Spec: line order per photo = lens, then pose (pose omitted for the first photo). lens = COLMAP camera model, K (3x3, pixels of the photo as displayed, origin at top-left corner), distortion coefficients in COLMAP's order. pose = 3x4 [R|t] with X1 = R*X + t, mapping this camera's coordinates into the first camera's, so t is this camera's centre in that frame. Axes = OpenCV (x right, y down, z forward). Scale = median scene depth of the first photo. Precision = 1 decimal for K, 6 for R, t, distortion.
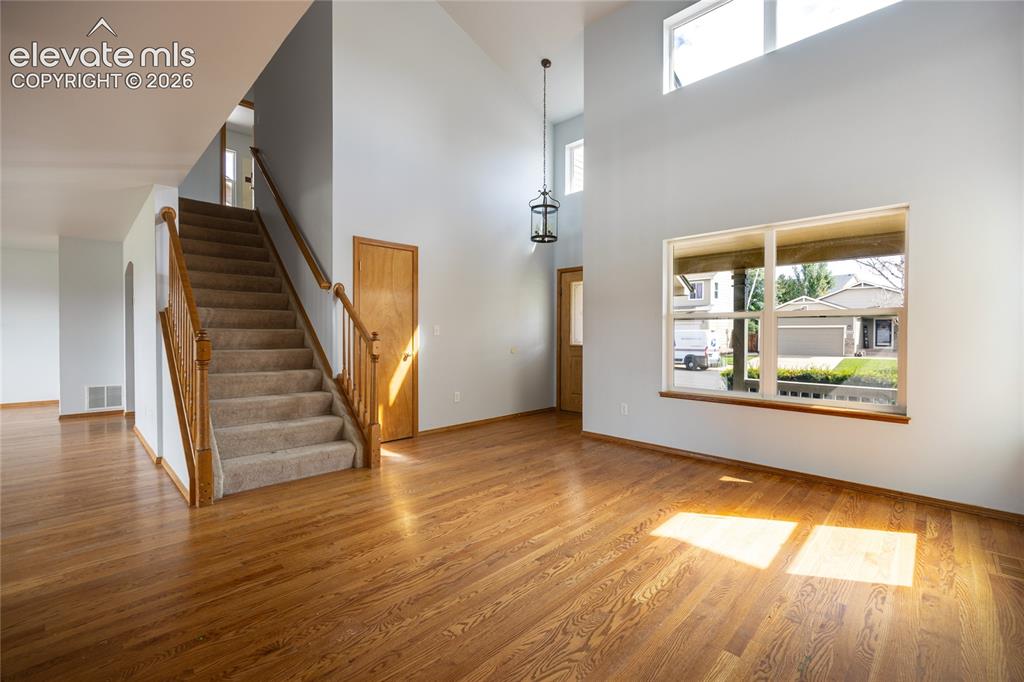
lens RADIAL K [[437.3, 0, 513.4], [0, 437.3, 333.3], [0, 0, 1]] dist [-0.015668, 0.001636]
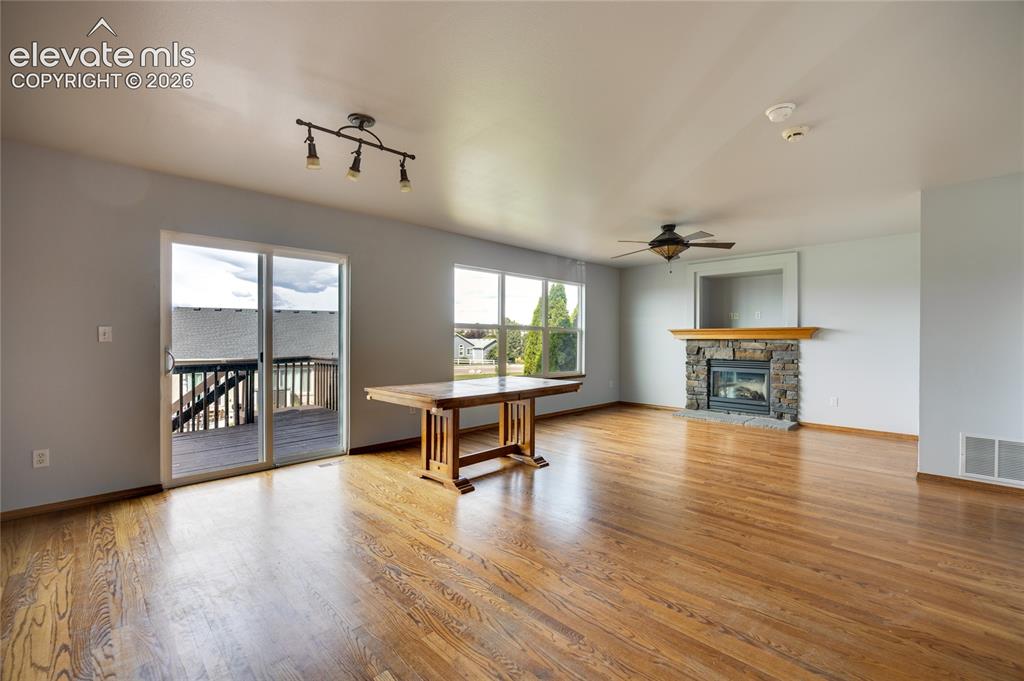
lens RADIAL K [[437.3, 0, 510.6], [0, 437.3, 335.0], [0, 0, 1]] dist [-0.015668, 0.001636]
pose [[-0.008965, -0.012953, -0.999876, -0.738308], [-0.003282, 0.999911, -0.012924, -0.003661], [0.999954, 0.003166, -0.009006, 0.728331]]
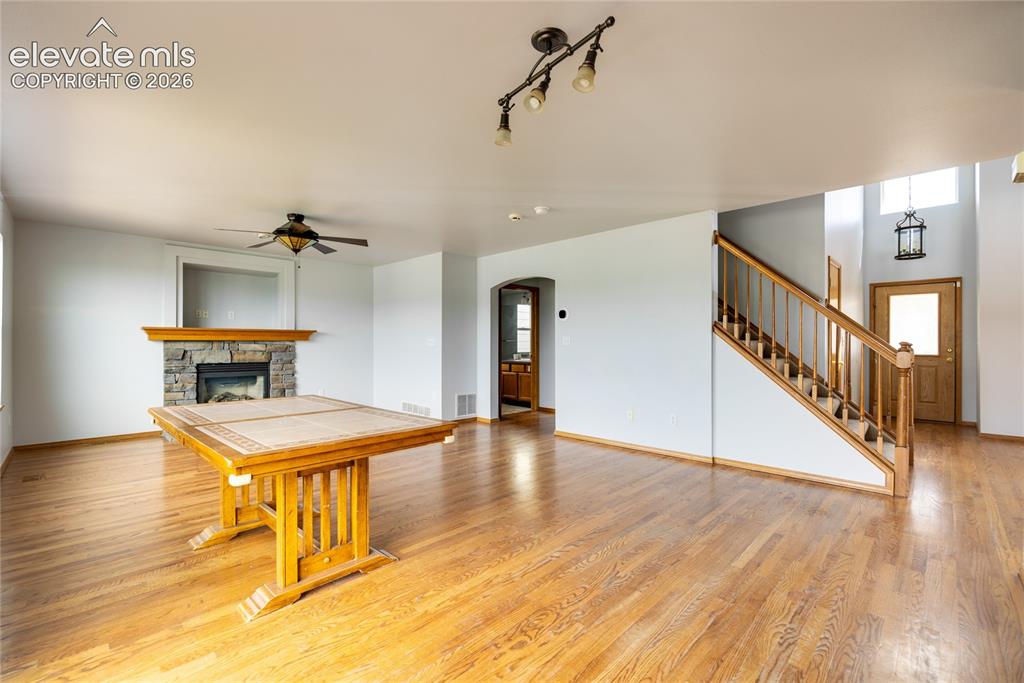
lens RADIAL K [[437.3, 0, 530.1], [0, 437.3, 341.8], [0, 0, 1]] dist [-0.015668, 0.001636]
pose [[0.999897, -0.000427, 0.014317, -1.550681], [0.000437, 1.000000, -0.000711, -0.006921], [-0.014317, 0.000717, 0.999897, -0.113747]]
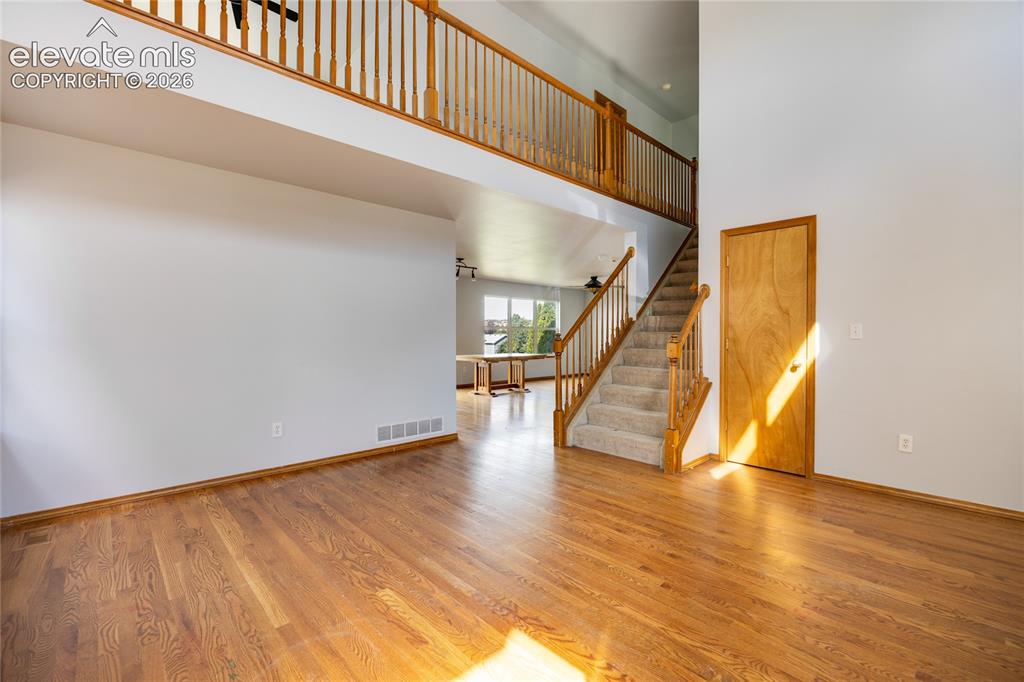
lens RADIAL K [[437.3, 0, 509.5], [0, 437.3, 339.4], [0, 0, 1]] dist [-0.015668, 0.001636]
pose [[-0.035073, 0.007482, -0.999357, 0.774734], [-0.000219, 0.999972, 0.007495, 0.001206], [0.999385, 0.000482, -0.035070, 0.790792]]
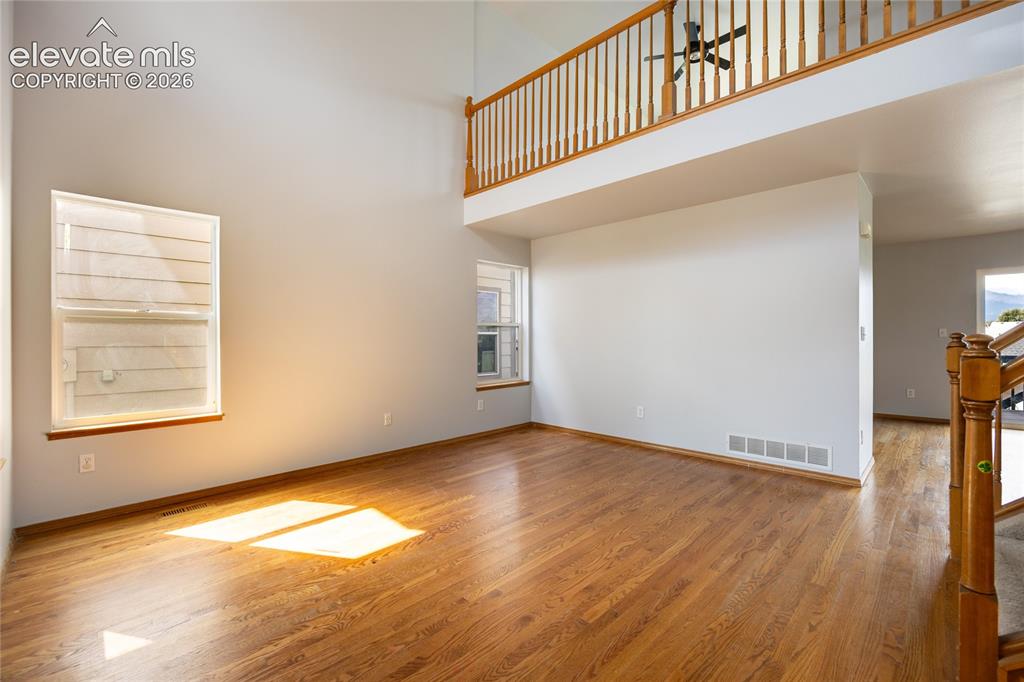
lens RADIAL K [[437.3, 0, 515.9], [0, 437.3, 338.4], [0, 0, 1]] dist [-0.015668, 0.001636]
pose [[-0.999994, 0.003056, -0.001889, 0.072354], [0.003050, 0.999990, 0.003384, -0.002267], [0.001900, 0.003378, -0.999992, 1.589229]]
